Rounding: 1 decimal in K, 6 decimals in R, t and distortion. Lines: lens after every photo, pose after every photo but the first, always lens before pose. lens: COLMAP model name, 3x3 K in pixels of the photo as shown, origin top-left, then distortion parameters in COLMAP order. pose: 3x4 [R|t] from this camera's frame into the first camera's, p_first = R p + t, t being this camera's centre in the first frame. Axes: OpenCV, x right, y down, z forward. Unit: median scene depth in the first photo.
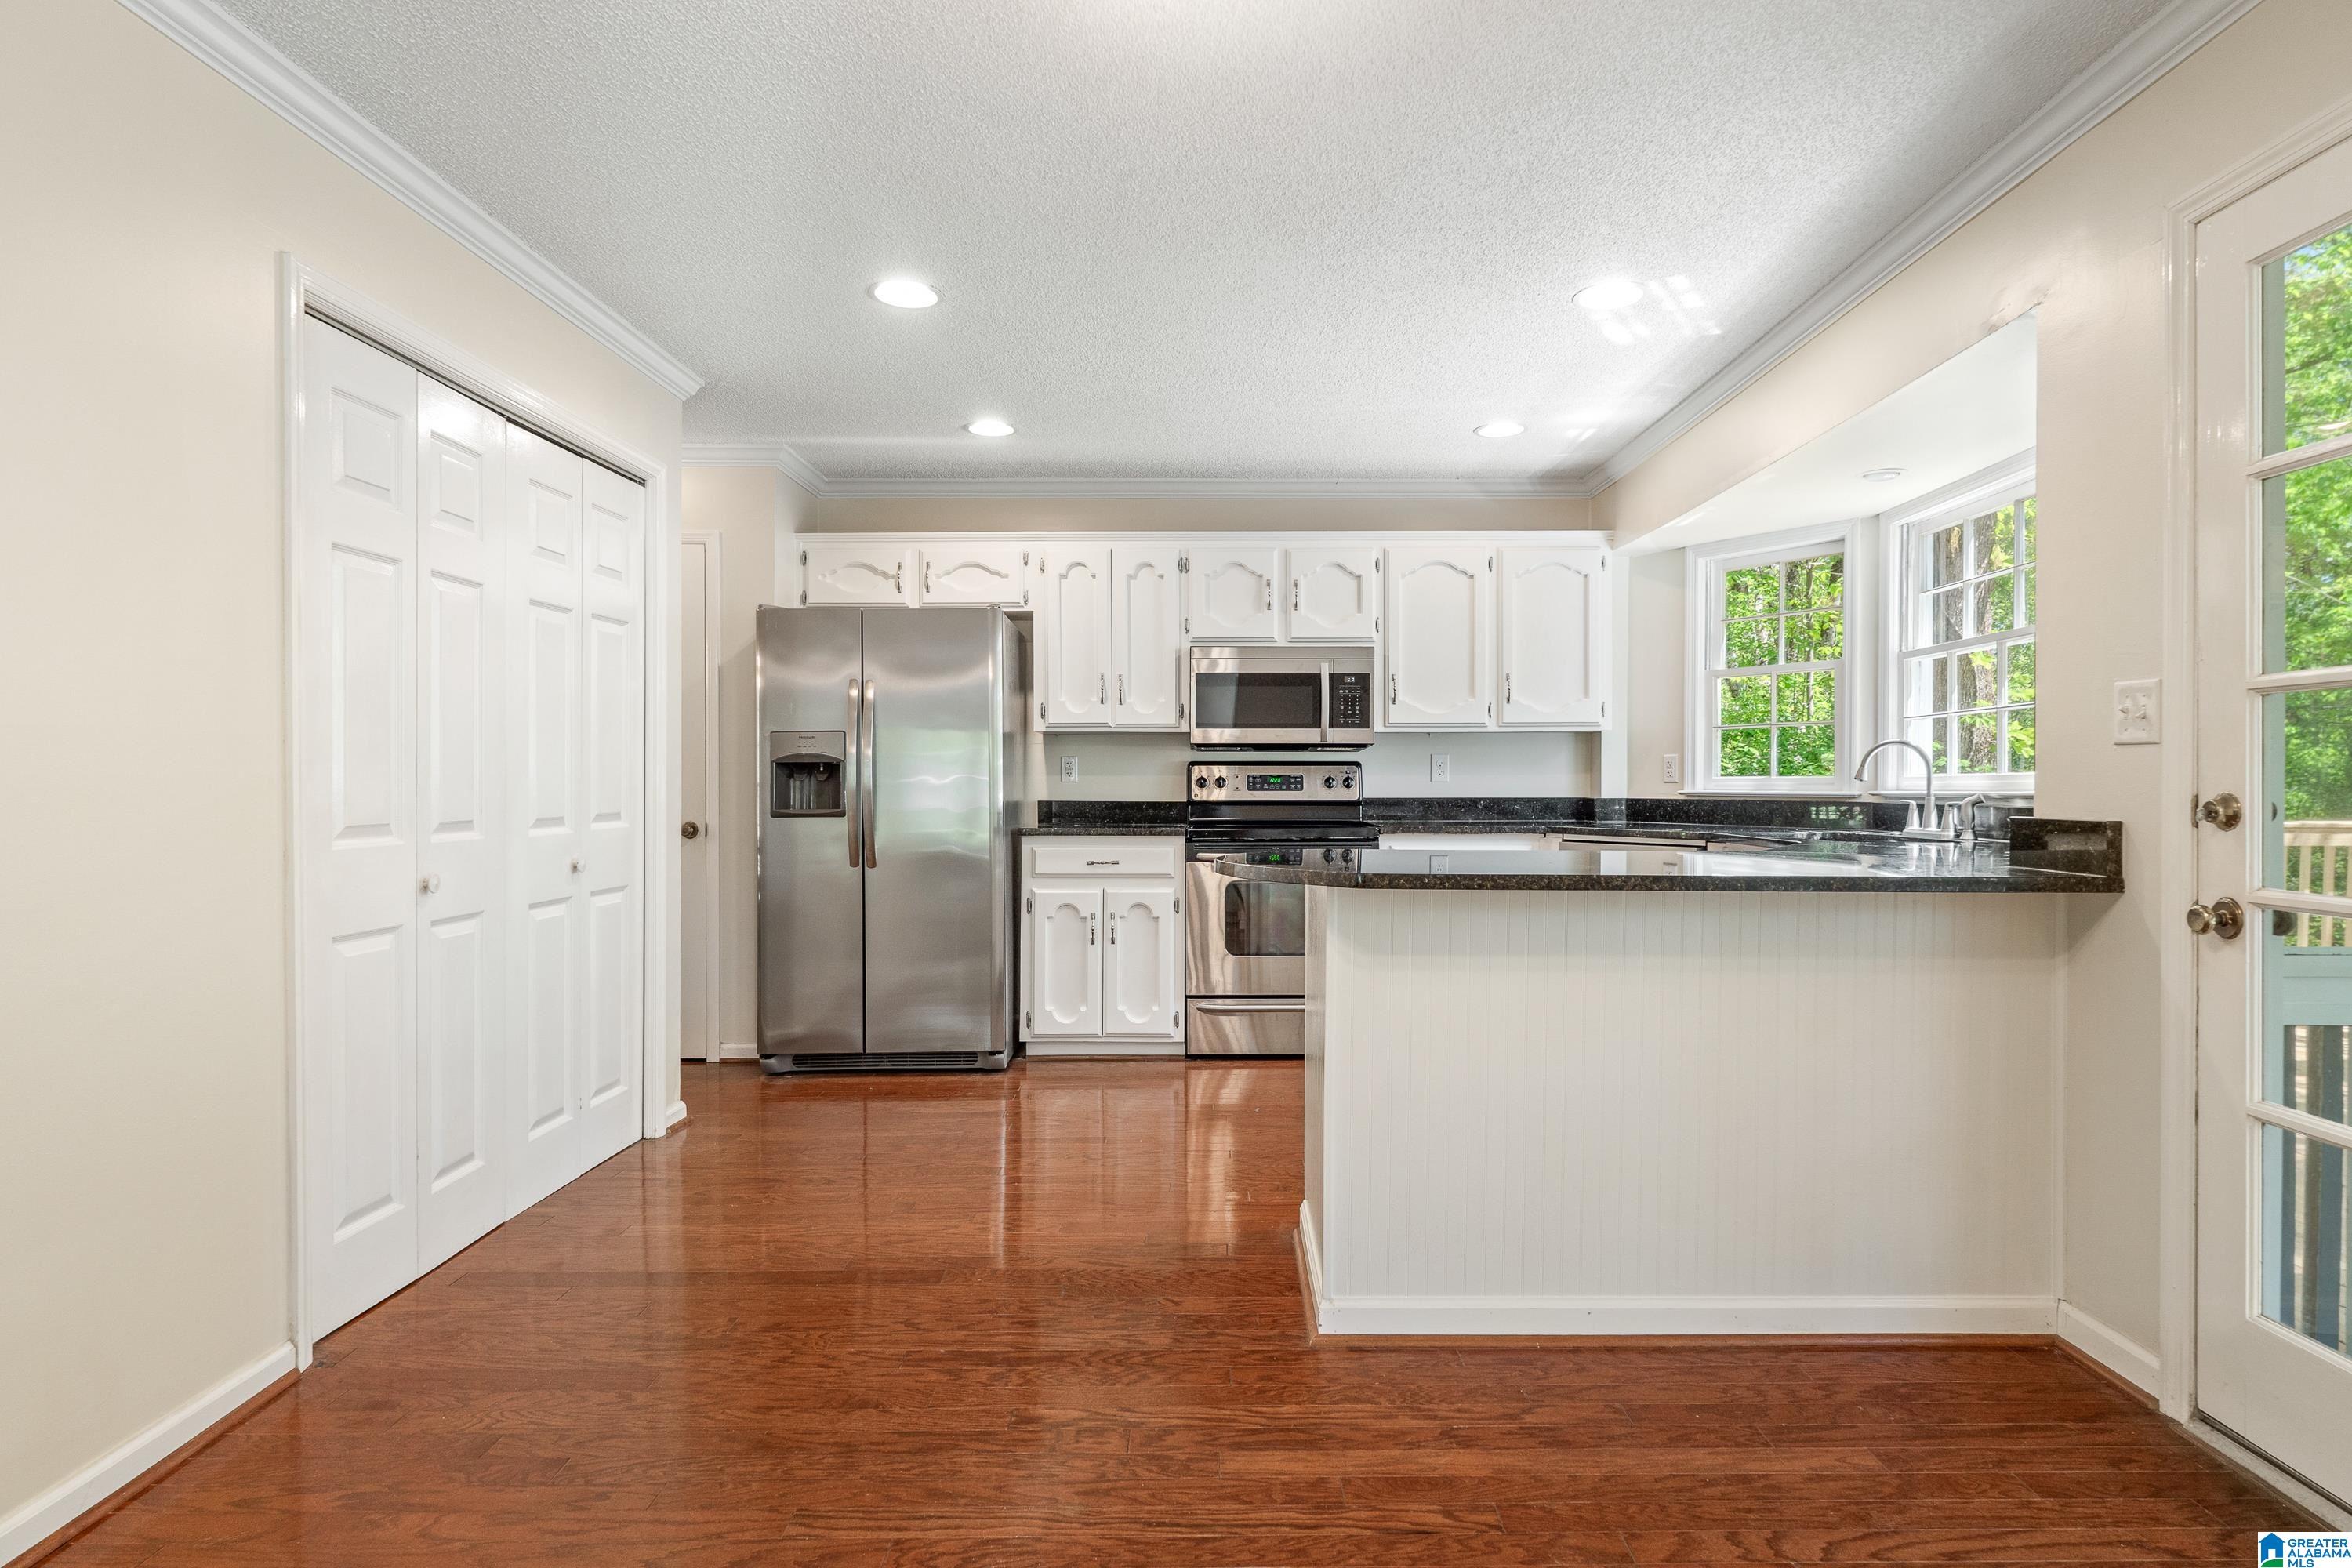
lens RADIAL K [[1273.0, 0, 1227.5], [0, 1273.0, 787.7], [0, 0, 1]] dist [0.001338, 0.001447]
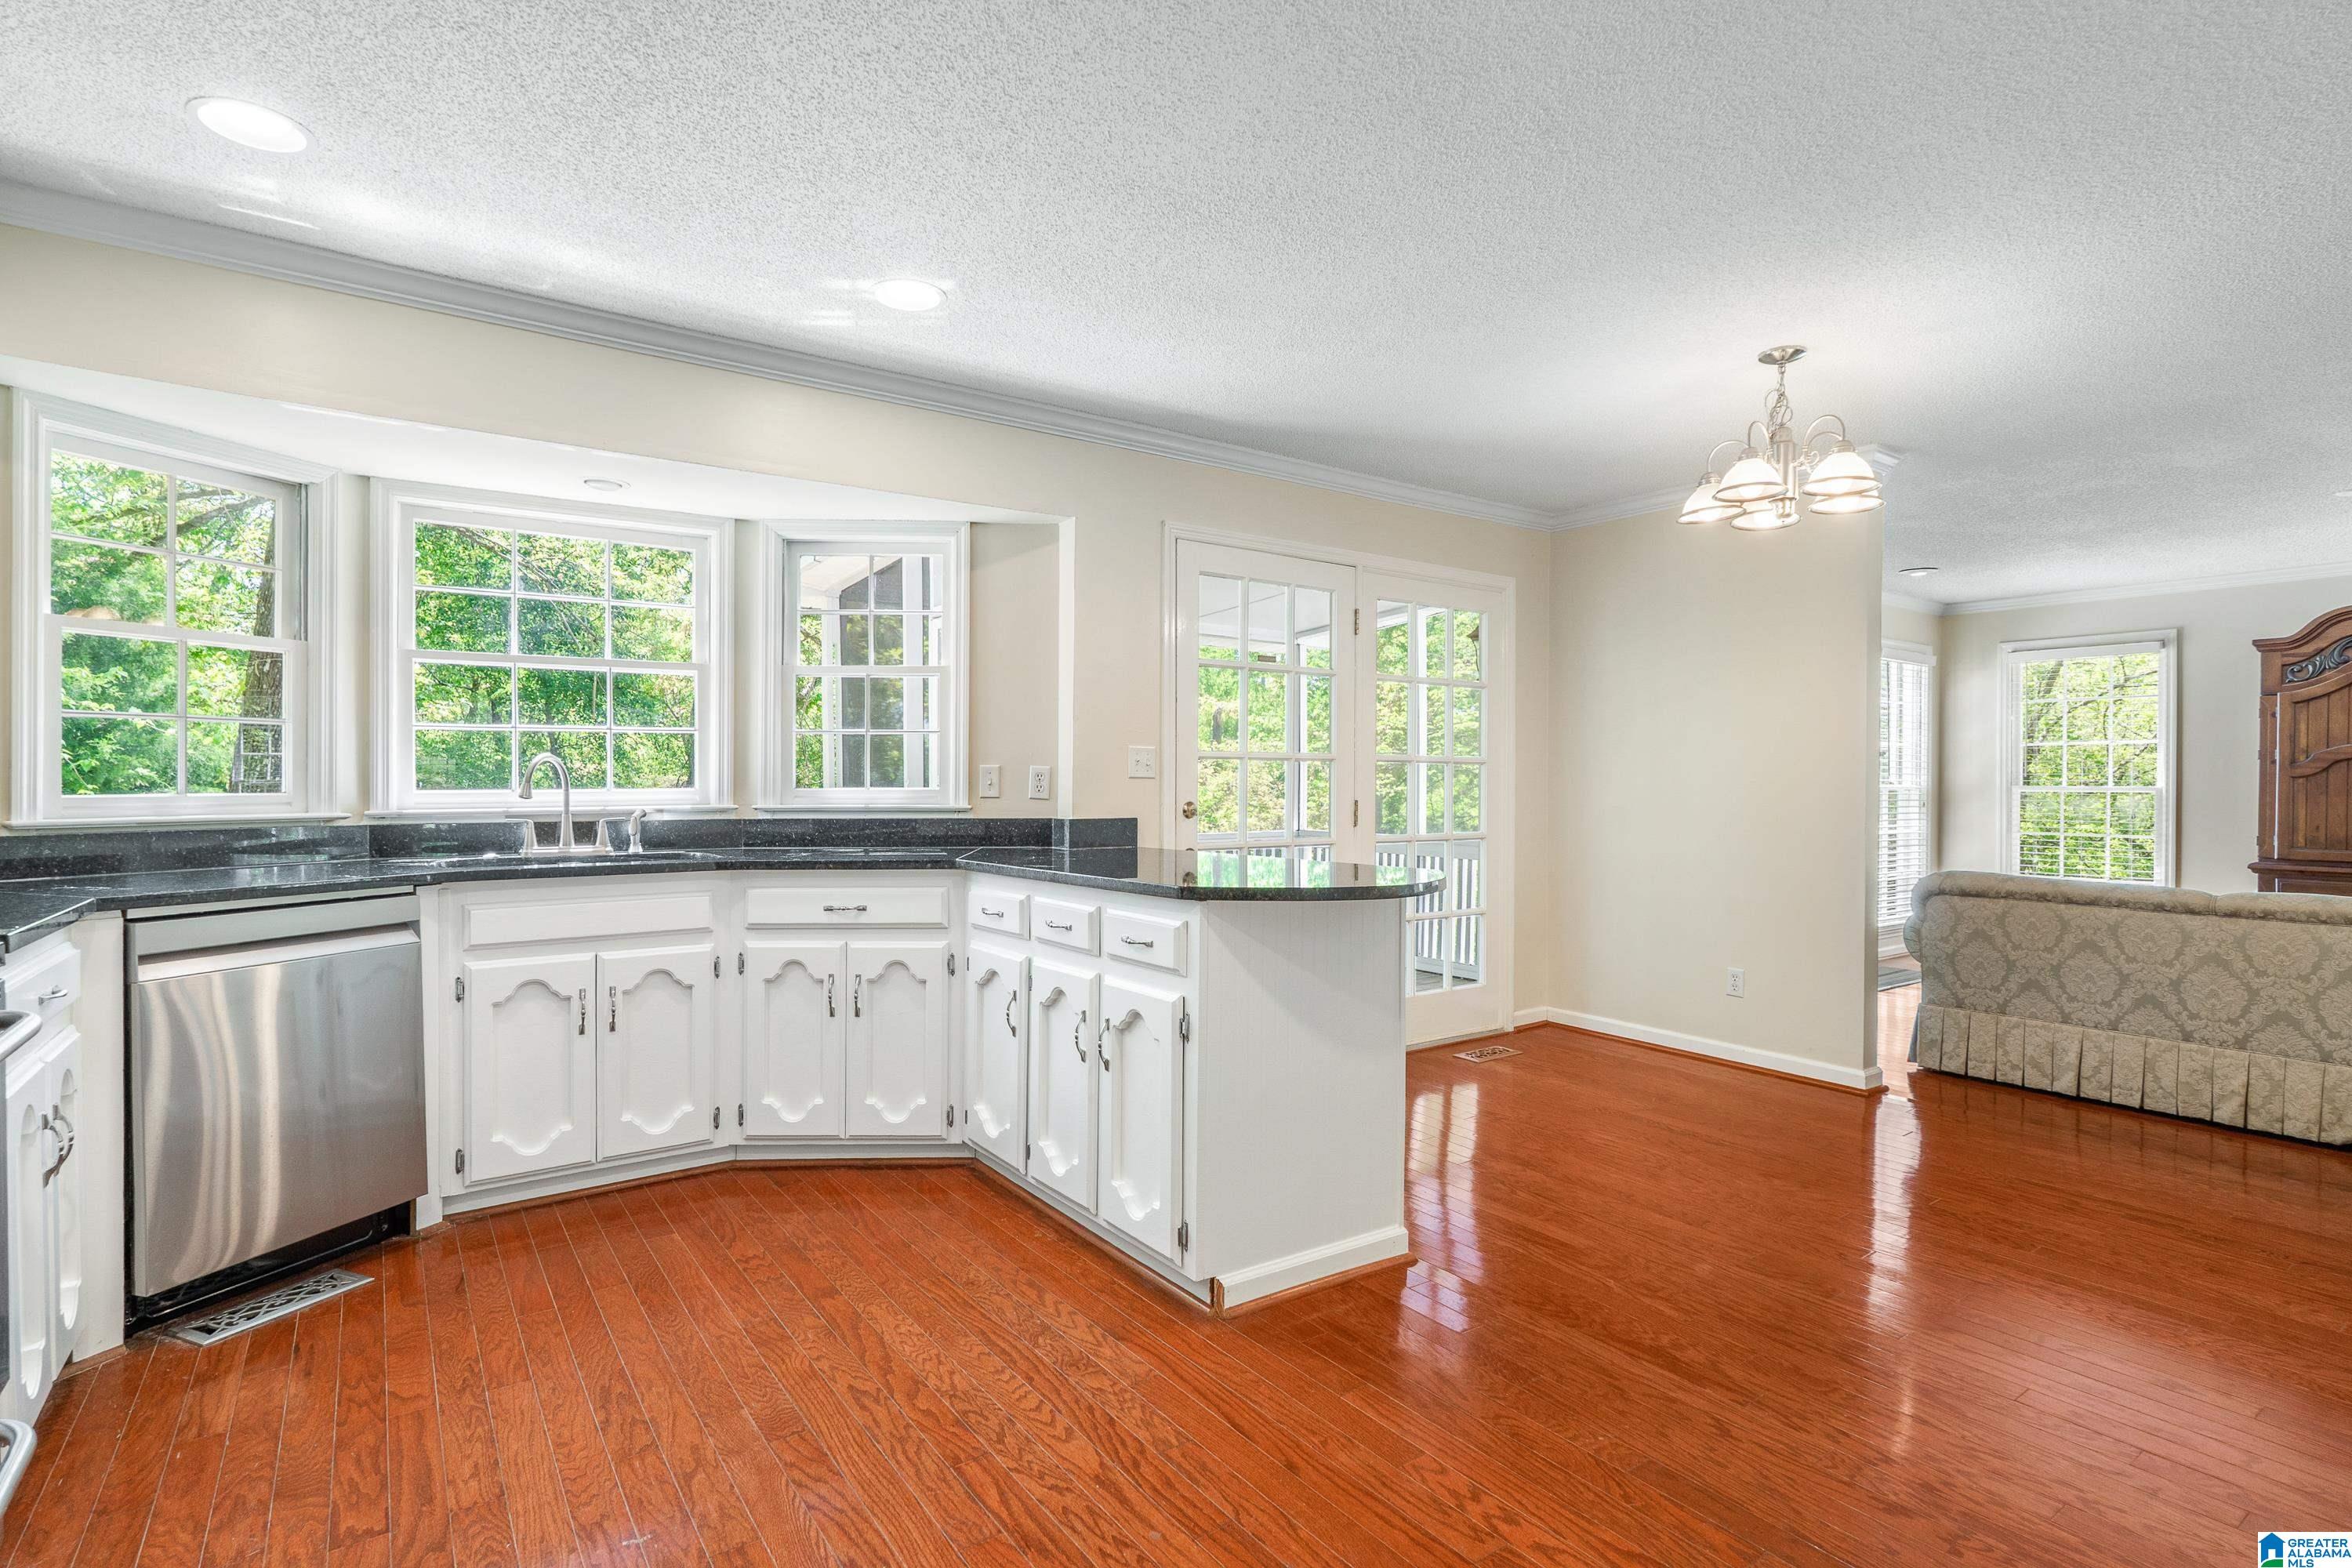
lens RADIAL K [[1131.9, 0, 1142.0], [0, 1131.9, 791.7], [0, 0, 1]] dist [-0.003595, 0.002537]
pose [[-0.550219, -0.007842, 0.834984, -0.339797], [0.002897, 0.999932, 0.011299, -0.015081], [-0.835016, 0.008636, -0.550158, 0.882533]]
